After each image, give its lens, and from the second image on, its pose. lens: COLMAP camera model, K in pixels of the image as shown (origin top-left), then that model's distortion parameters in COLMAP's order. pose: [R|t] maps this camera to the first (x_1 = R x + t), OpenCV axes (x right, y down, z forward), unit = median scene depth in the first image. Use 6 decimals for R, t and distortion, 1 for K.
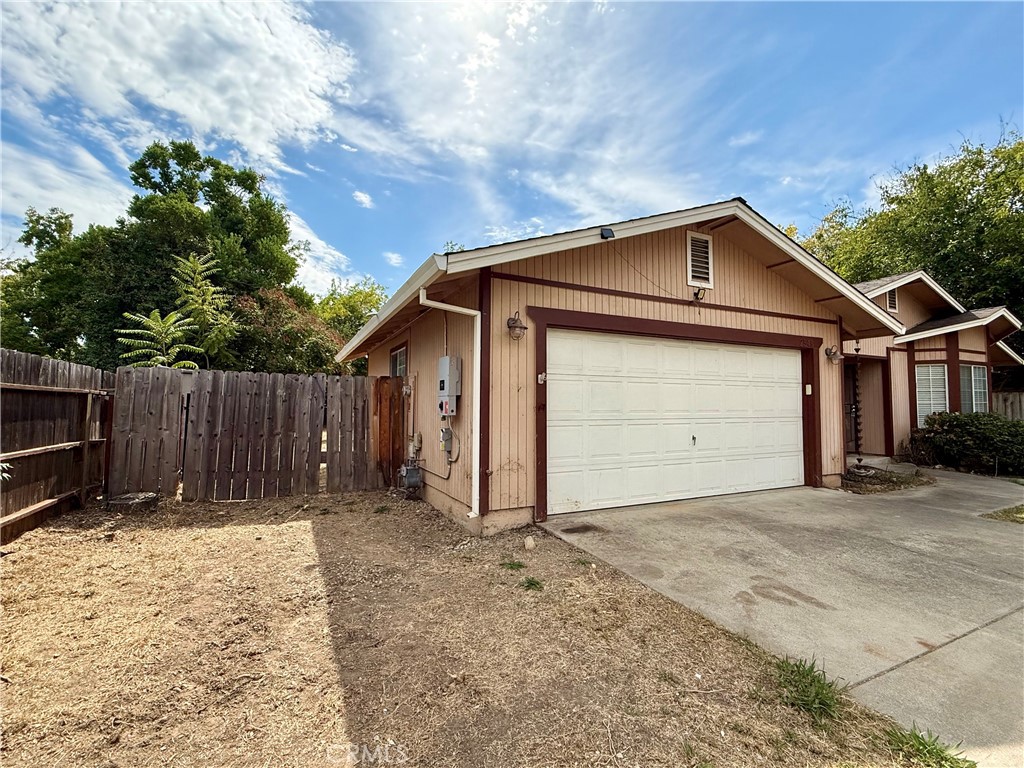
lens RADIAL K [[452.5, 0, 510.1], [0, 452.5, 382.2], [0, 0, 1]] dist [0.004159, -0.000370]
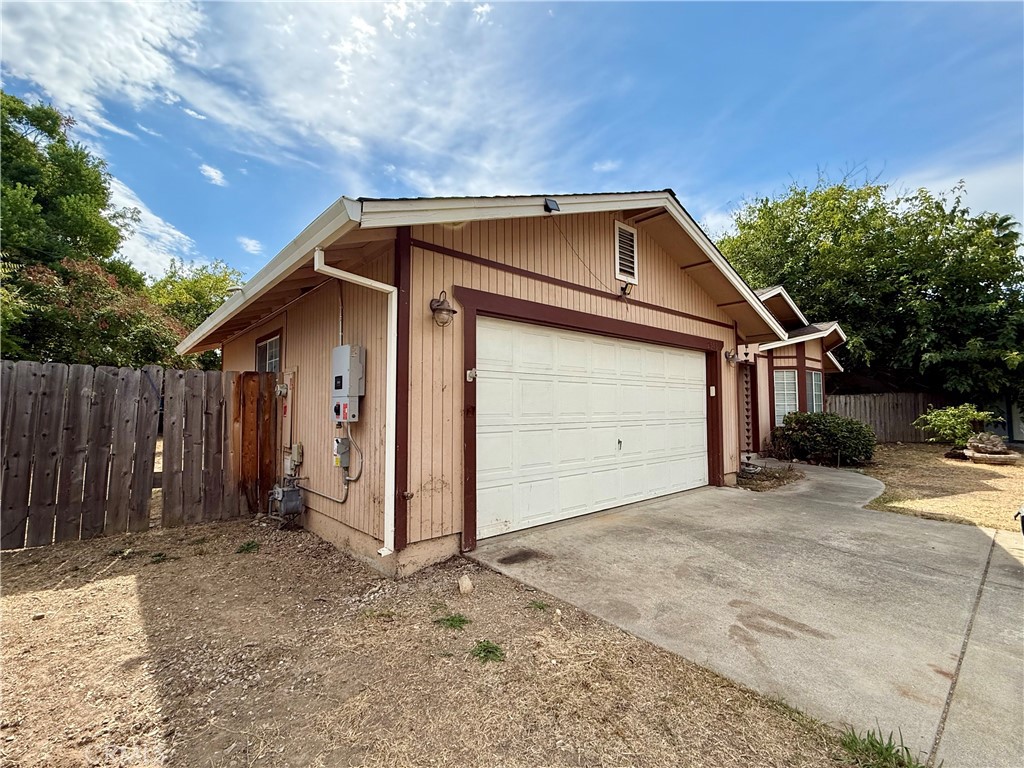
lens RADIAL K [[452.5, 0, 506.4], [0, 452.5, 381.4], [0, 0, 1]] dist [0.004159, -0.000370]
pose [[0.964981, 0.010169, 0.262123, -0.062753], [-0.008200, 0.999929, -0.008604, 0.007547], [-0.262192, 0.006153, 0.964996, 0.145789]]
